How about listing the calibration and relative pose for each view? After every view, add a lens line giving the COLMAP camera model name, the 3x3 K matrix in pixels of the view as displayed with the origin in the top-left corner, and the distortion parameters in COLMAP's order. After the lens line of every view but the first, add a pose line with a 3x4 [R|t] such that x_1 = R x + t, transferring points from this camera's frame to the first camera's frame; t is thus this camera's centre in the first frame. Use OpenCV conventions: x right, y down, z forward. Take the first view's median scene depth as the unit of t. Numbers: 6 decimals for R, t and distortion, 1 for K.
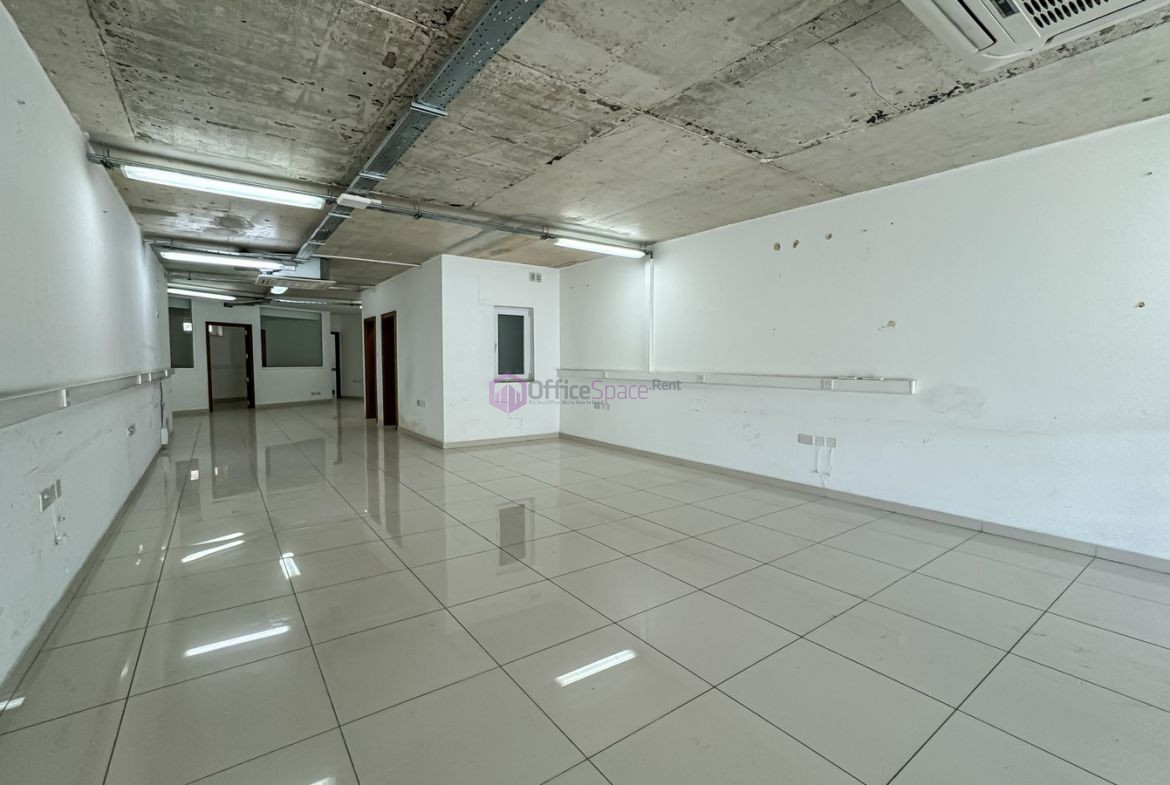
lens RADIAL K [[509.4, 0, 585.0], [0, 509.4, 392.5], [0, 0, 1]] dist [-0.015578, 0.000013]
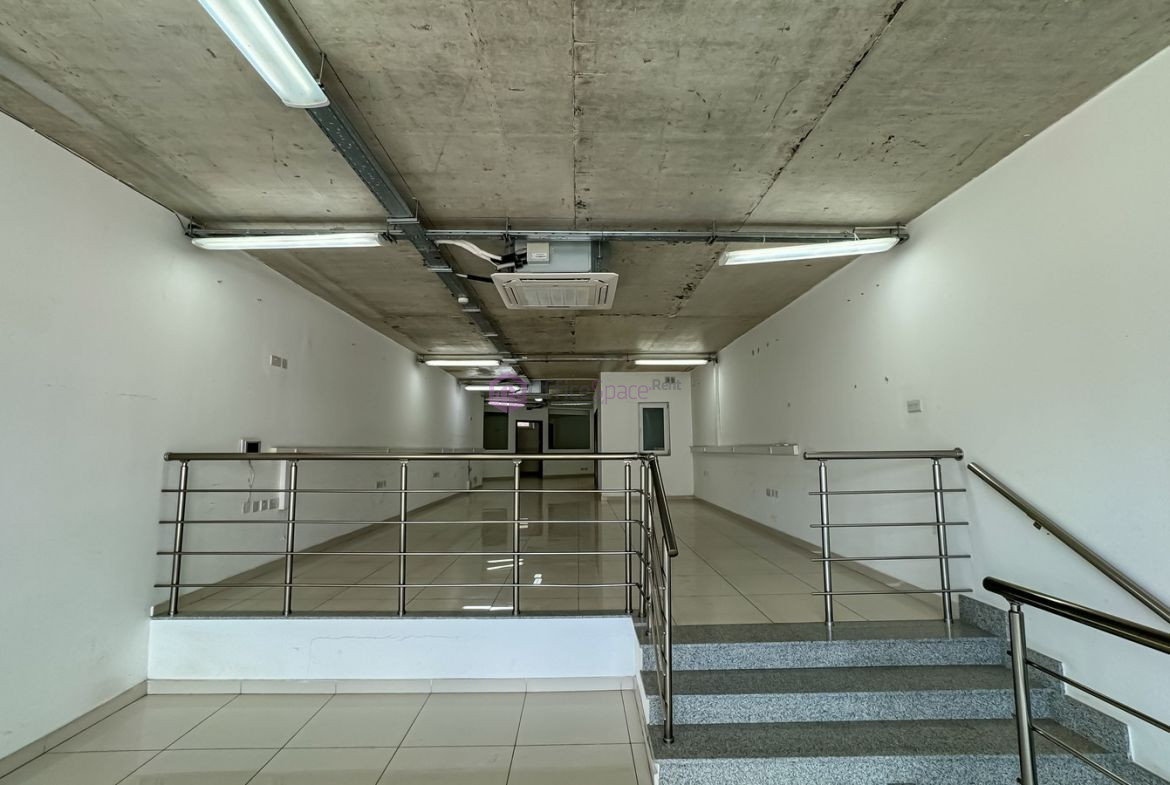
lens RADIAL K [[509.4, 0, 585.0], [0, 509.4, 392.5], [0, 0, 1]] dist [-0.015578, 0.000013]
pose [[0.810078, -0.071957, -0.581889, 0.531517], [-0.028139, 0.986526, -0.161168, 0.038297], [0.585646, 0.146933, 0.797138, -0.240836]]
